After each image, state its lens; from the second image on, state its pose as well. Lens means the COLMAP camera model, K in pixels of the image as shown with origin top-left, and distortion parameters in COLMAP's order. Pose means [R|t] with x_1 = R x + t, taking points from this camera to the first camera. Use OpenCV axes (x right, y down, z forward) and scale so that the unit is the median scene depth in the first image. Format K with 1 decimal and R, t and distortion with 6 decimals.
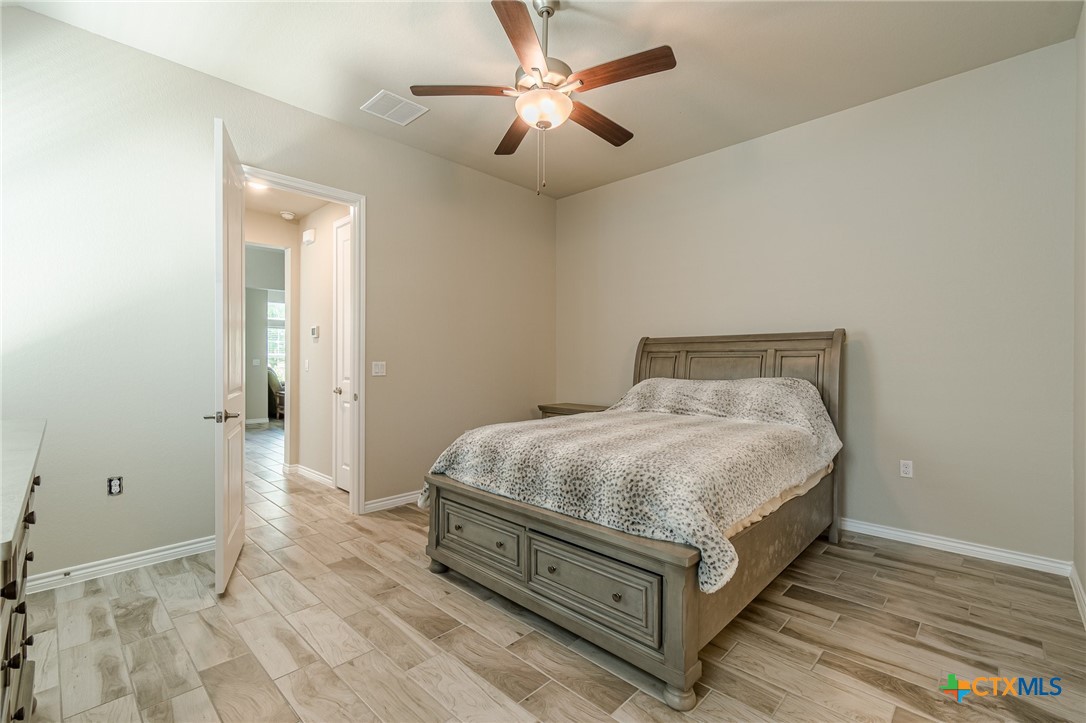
lens RADIAL K [[481.3, 0, 544.5], [0, 481.3, 356.6], [0, 0, 1]] dist [0.001834, -0.000657]
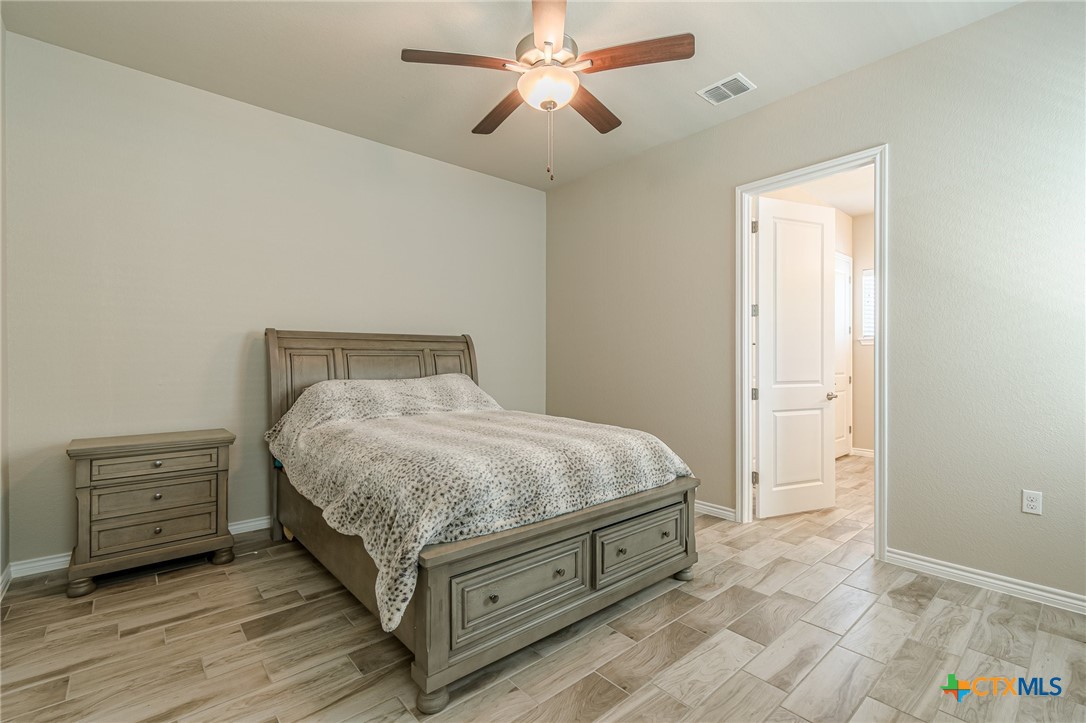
lens RADIAL K [[481.3, 0, 544.5], [0, 481.3, 356.6], [0, 0, 1]] dist [0.001834, -0.000657]
pose [[0.087914, 0.004197, 0.996119, -0.959721], [-0.007874, 0.999963, -0.003519, 0.006236], [-0.996097, -0.007534, 0.087944, 0.955595]]
